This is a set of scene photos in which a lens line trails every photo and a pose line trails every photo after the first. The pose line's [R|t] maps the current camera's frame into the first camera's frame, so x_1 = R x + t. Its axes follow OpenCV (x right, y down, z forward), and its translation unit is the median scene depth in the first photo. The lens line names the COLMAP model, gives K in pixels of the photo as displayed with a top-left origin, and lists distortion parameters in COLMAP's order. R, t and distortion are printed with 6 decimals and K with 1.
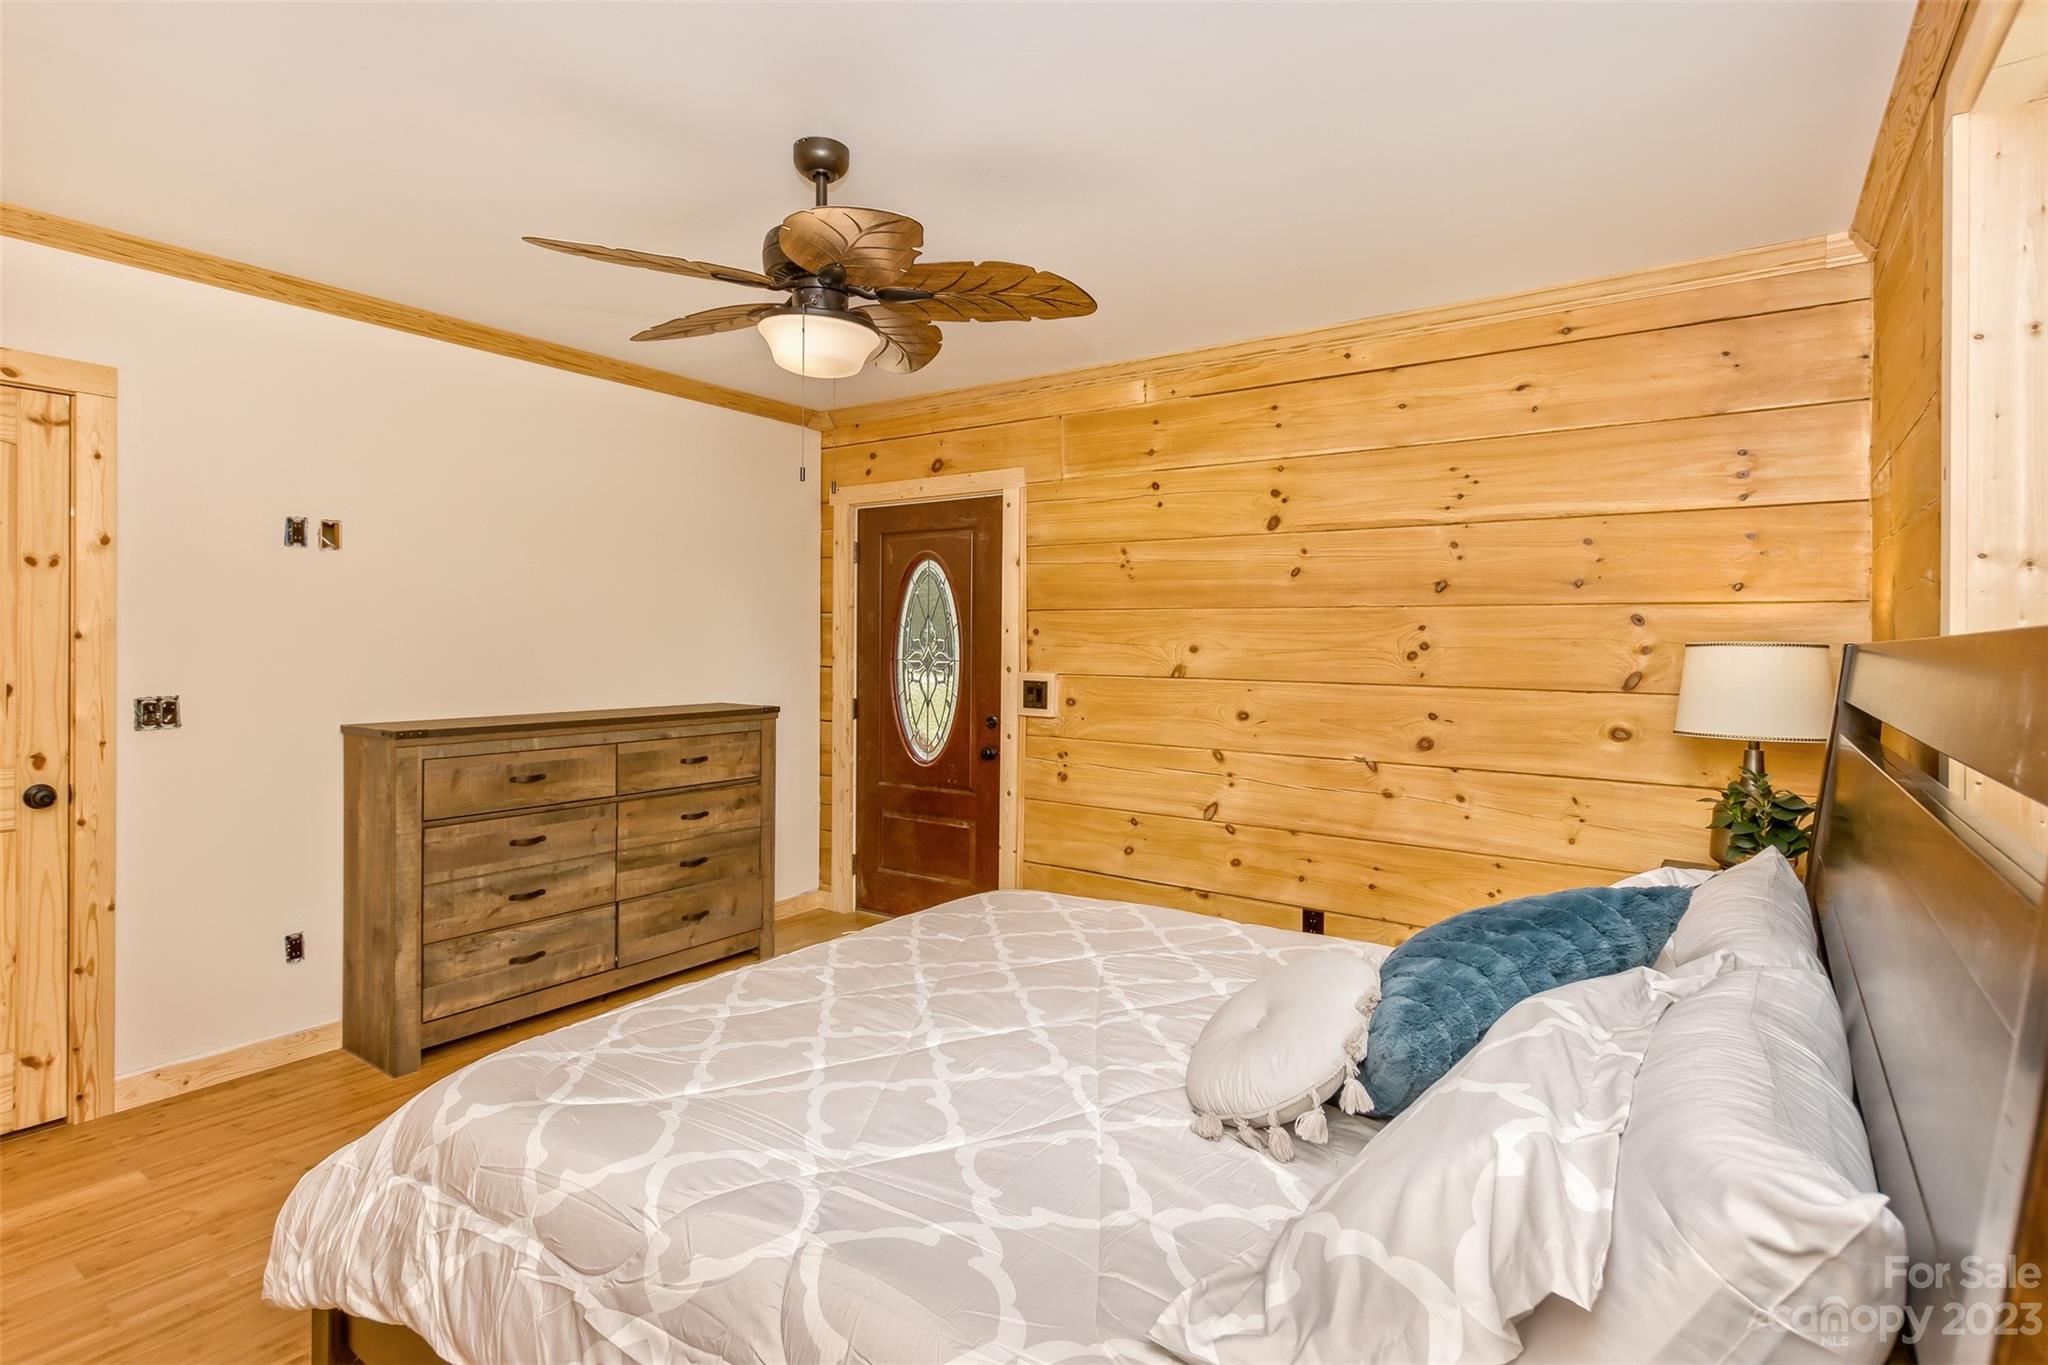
lens RADIAL K [[1042.8, 0, 995.8], [0, 1042.8, 643.8], [0, 0, 1]] dist [0.010355, -0.004879]
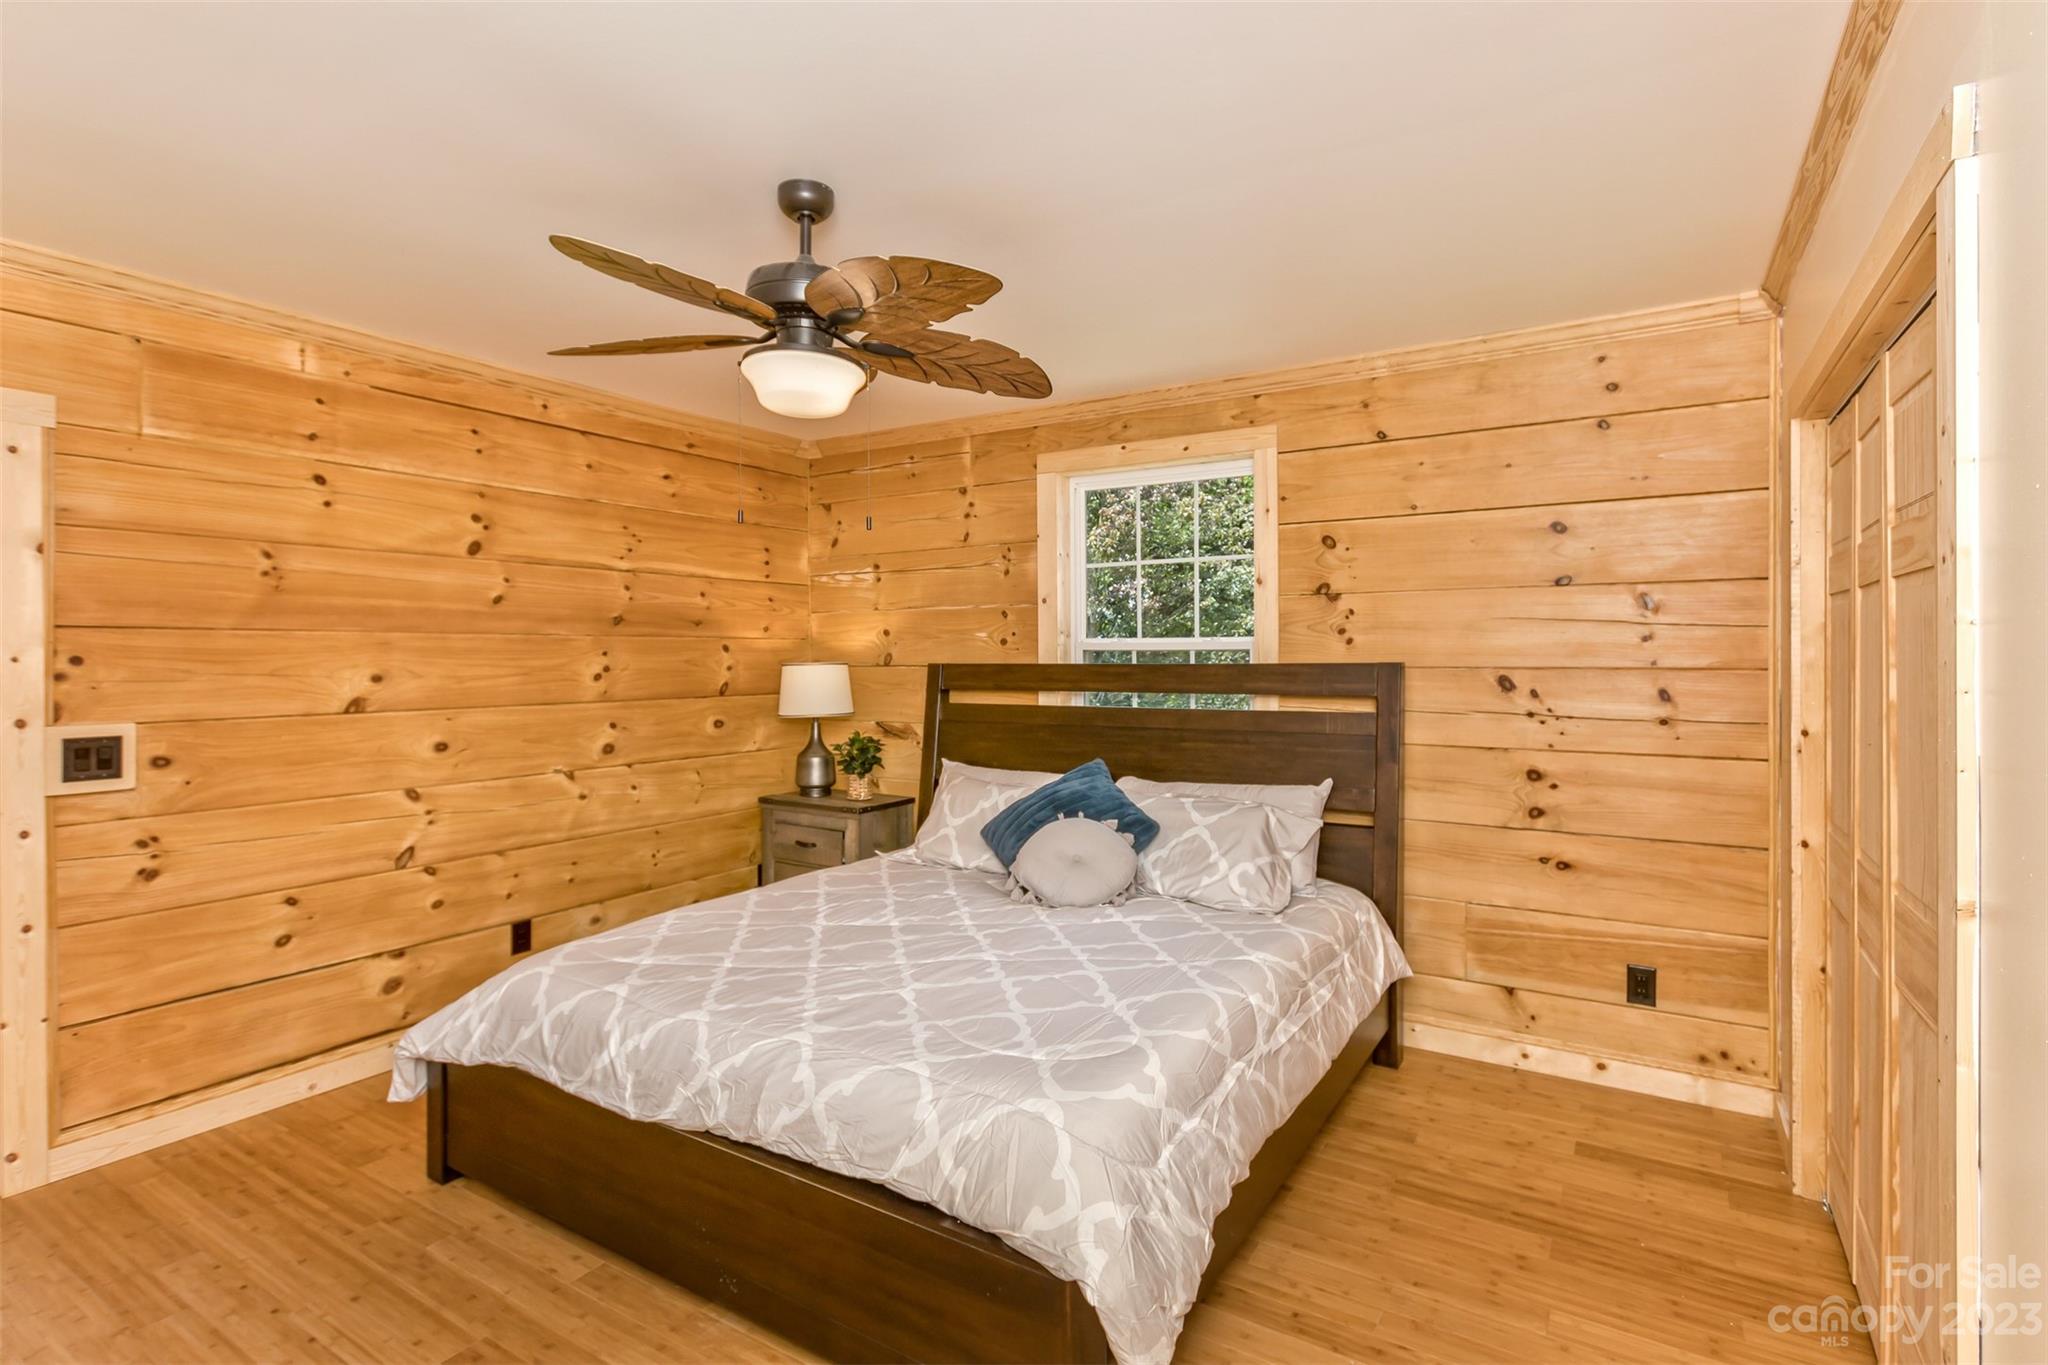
lens RADIAL K [[1042.8, 0, 1025.6], [0, 1042.8, 647.8], [0, 0, 1]] dist [0.010355, -0.004879]
pose [[-0.104574, -0.005302, 0.994503, -0.764452], [0.002960, 0.999980, 0.005643, -0.024700], [-0.994513, 0.003533, -0.104556, 0.574602]]
